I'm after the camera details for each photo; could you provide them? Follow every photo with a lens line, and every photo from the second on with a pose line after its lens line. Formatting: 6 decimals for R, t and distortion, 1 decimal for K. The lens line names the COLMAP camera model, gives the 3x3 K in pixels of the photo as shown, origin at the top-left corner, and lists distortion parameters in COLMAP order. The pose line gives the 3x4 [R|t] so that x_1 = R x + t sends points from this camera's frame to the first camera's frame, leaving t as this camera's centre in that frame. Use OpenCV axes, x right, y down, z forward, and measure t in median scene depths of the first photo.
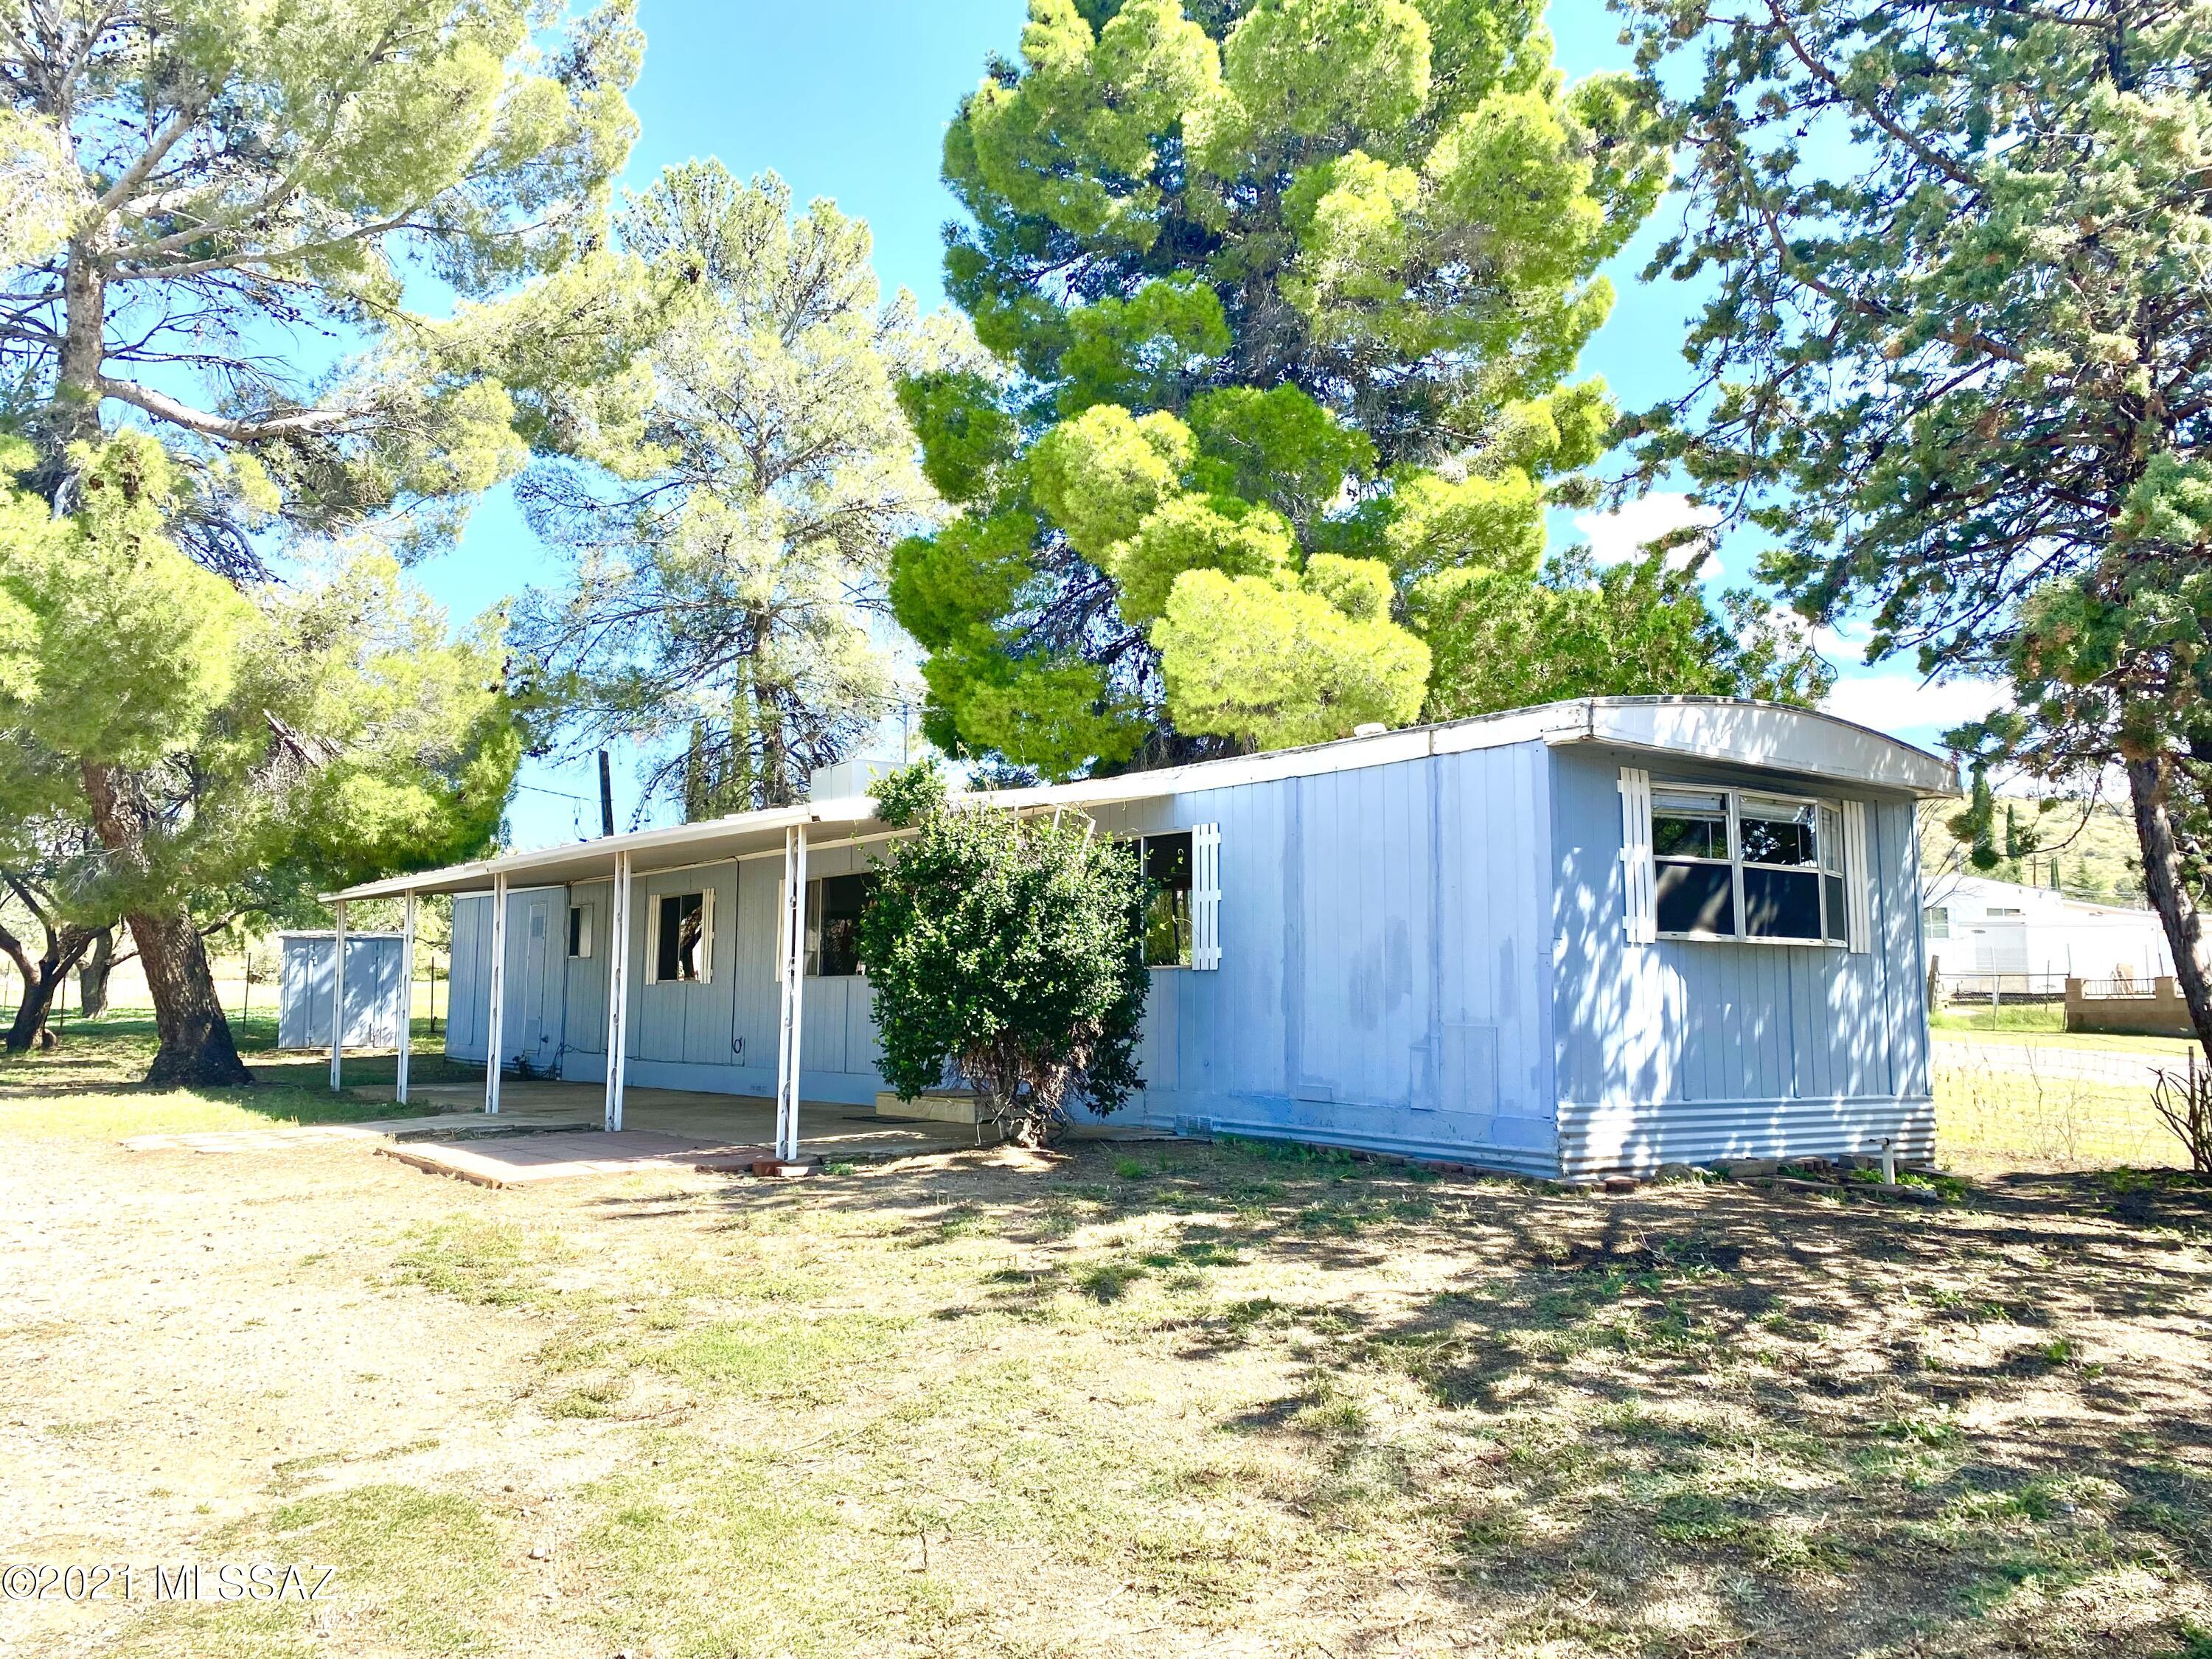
lens RADIAL K [[1733.8, 0, 1104.3], [0, 1733.8, 788.5], [0, 0, 1]] dist [-0.052212, 0.000191]
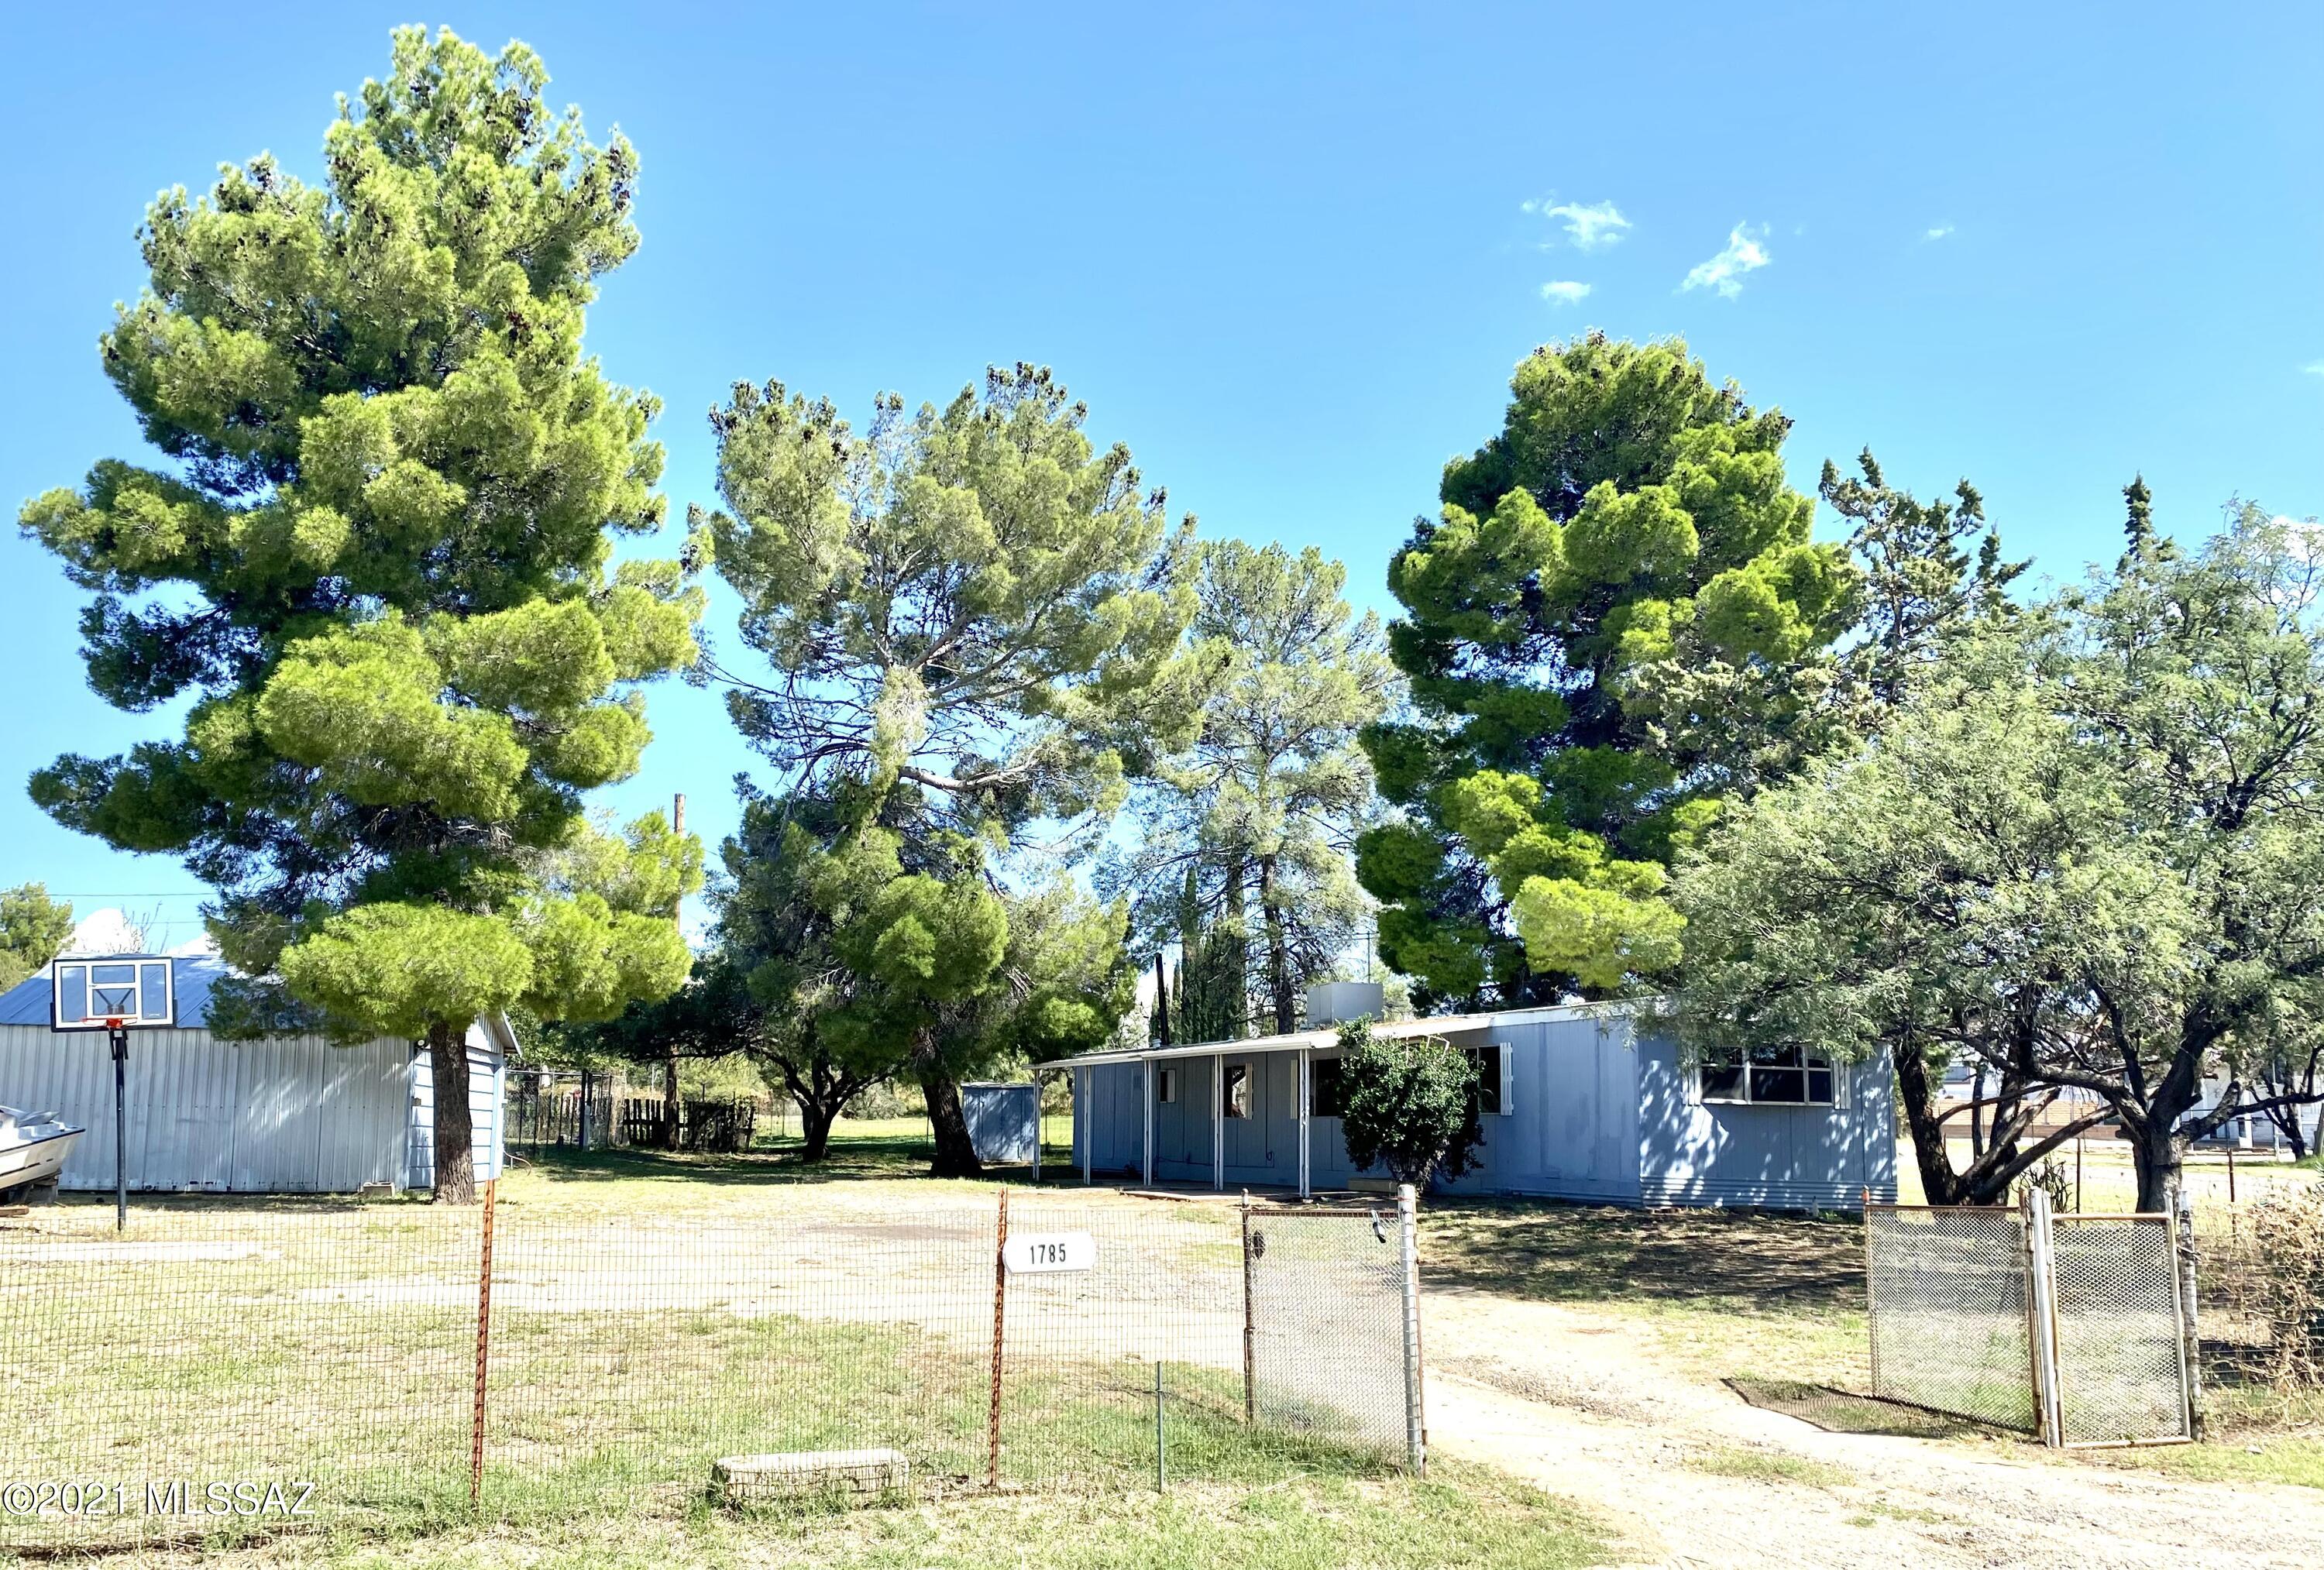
lens RADIAL K [[1897.2, 0, 1150.8], [0, 1897.2, 892.9], [0, 0, 1]] dist [0.077136, -0.102055]
pose [[0.969495, -0.014513, -0.244682, 0.196478], [0.012692, 0.999879, -0.009018, -0.134770], [0.244783, 0.005638, 0.969561, -1.211013]]
